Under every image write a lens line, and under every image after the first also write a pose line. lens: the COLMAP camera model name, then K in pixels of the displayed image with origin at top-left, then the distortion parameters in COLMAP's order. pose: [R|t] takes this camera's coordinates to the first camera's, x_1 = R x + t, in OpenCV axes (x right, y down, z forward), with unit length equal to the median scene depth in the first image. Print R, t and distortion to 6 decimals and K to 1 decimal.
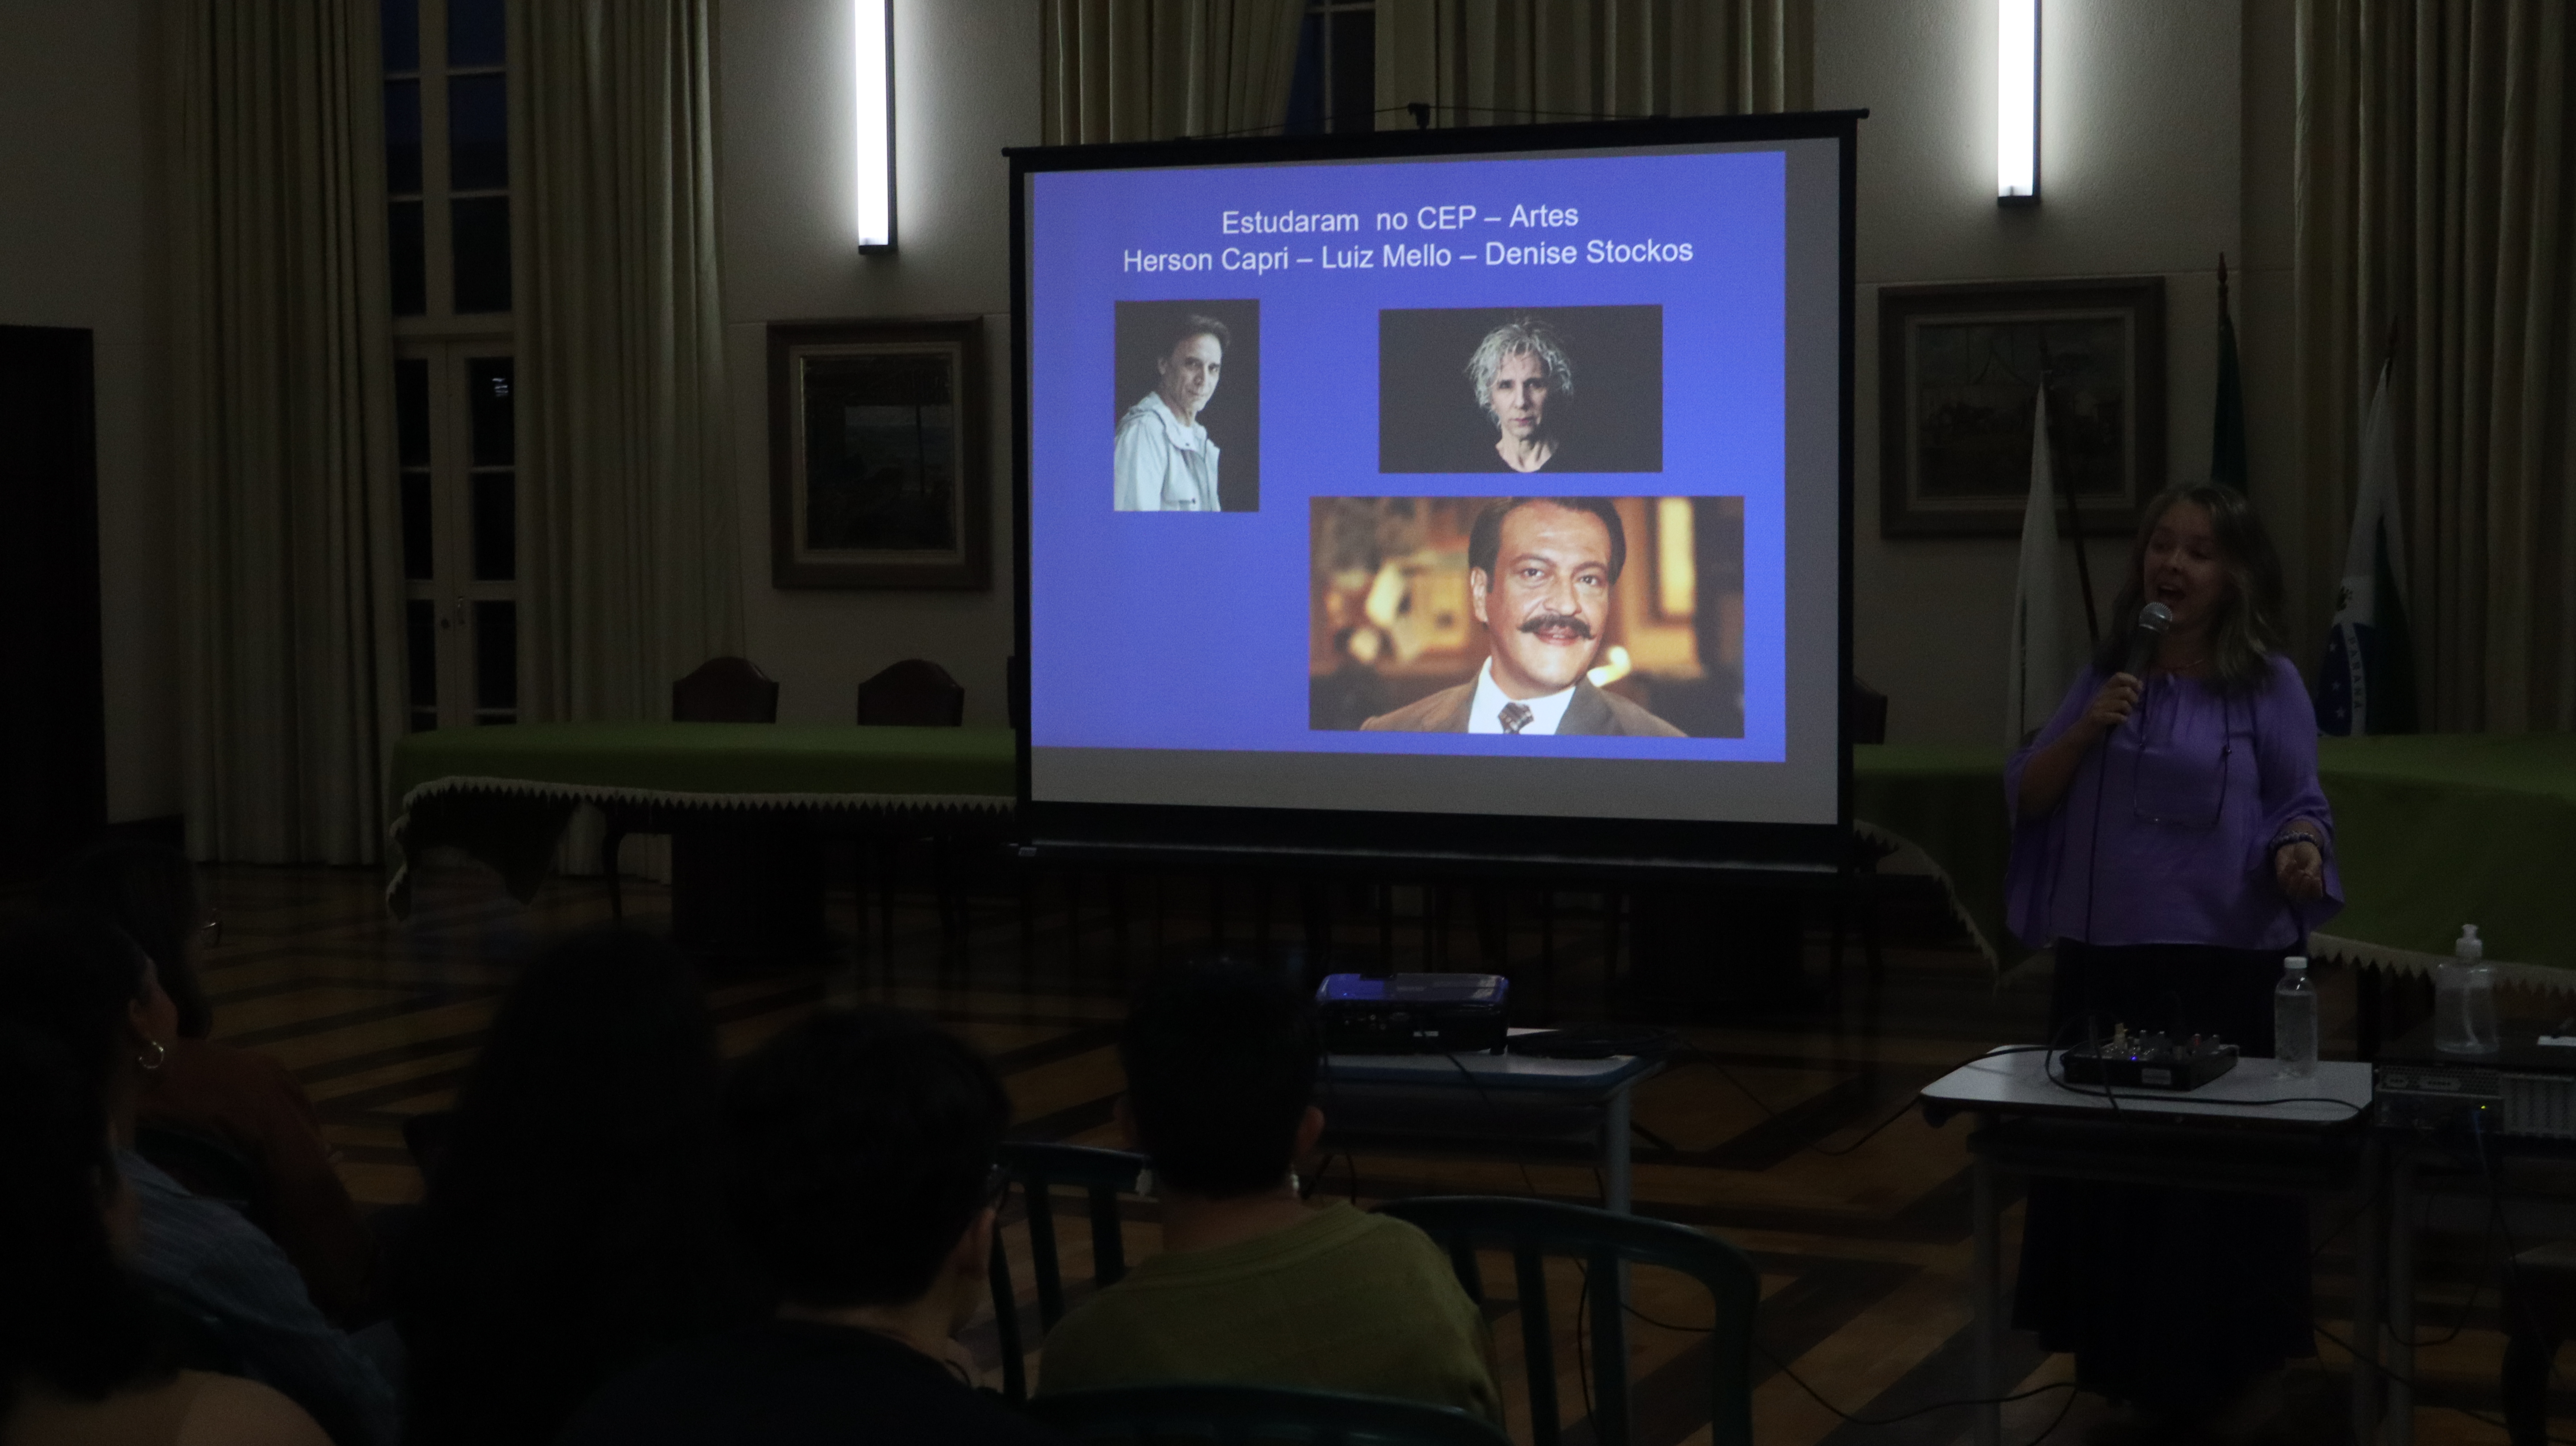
lens RADIAL K [[3855.7, 0, 1288.0], [0, 3855.7, 723.0], [0, 0, 1]] dist [0.011513, 0.031927]
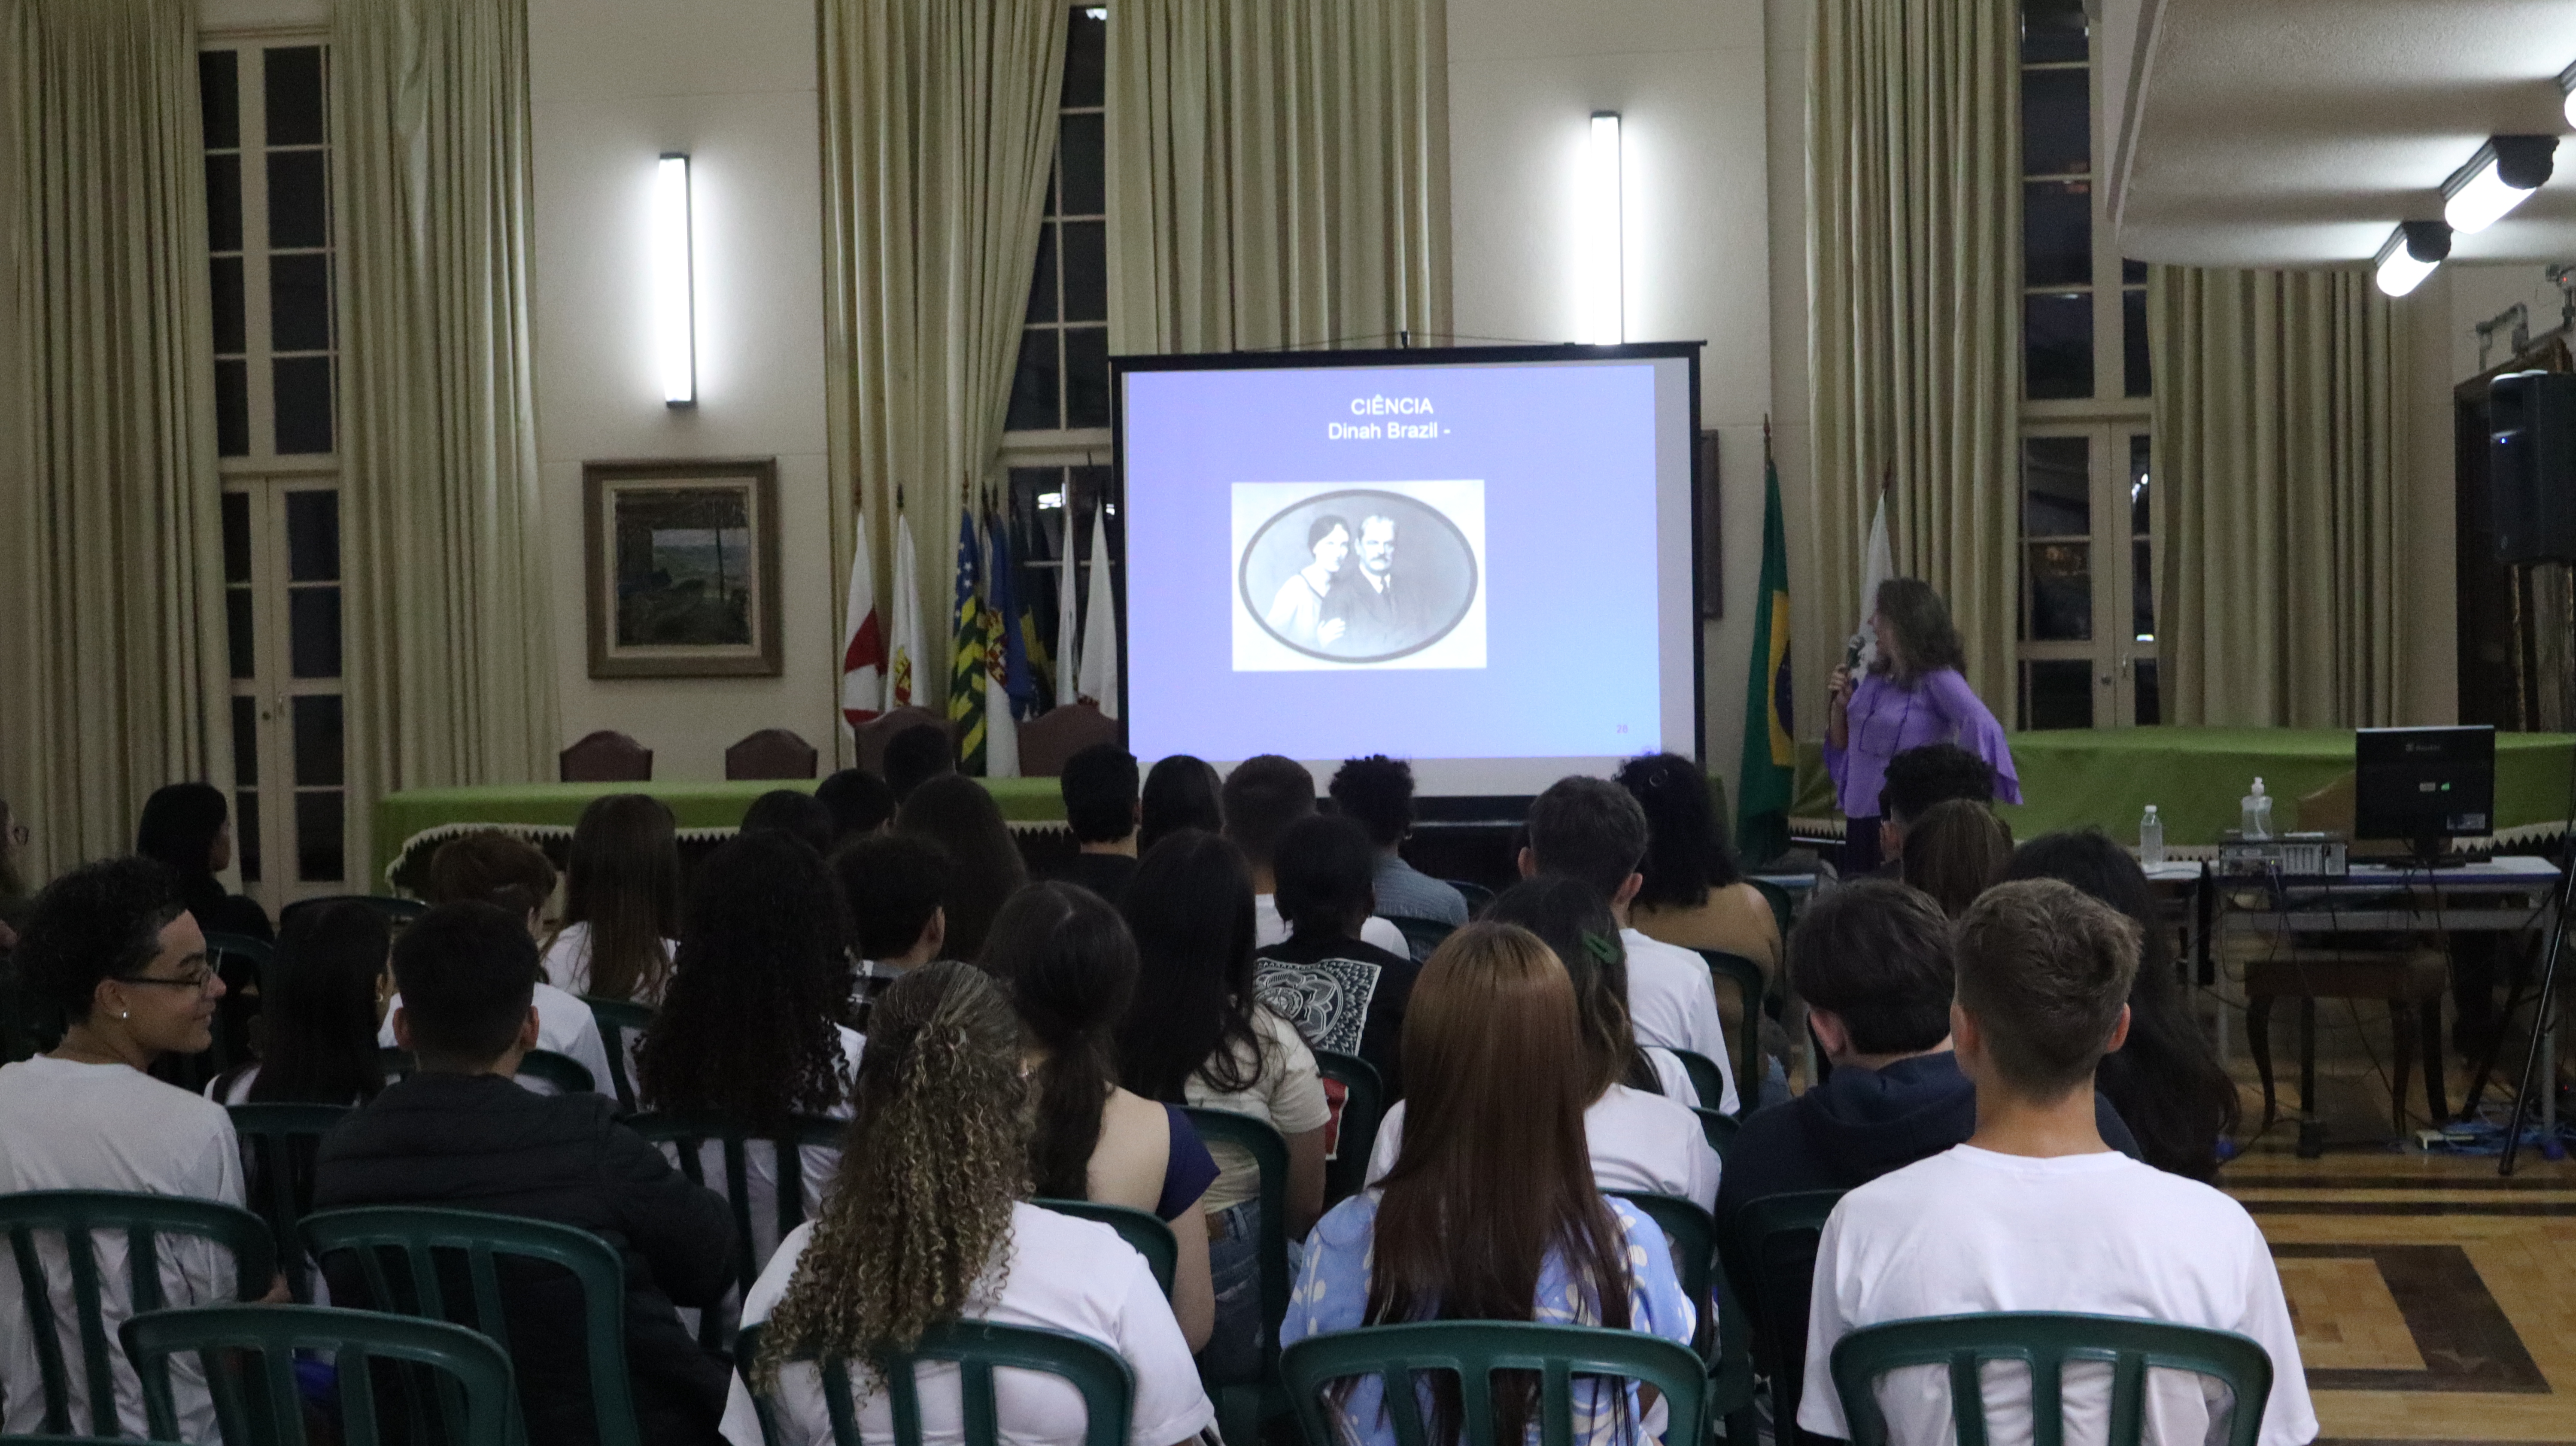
lens RADIAL K [[4242.4, 0, 1288.0], [0, 4242.4, 723.0], [0, 0, 1]] dist [0.072110, -0.210894]
pose [[0.968353, -0.017159, 0.248993, -0.258881], [0.025896, 0.999157, -0.031857, 0.028126], [-0.248236, 0.037297, 0.967981, -0.364008]]
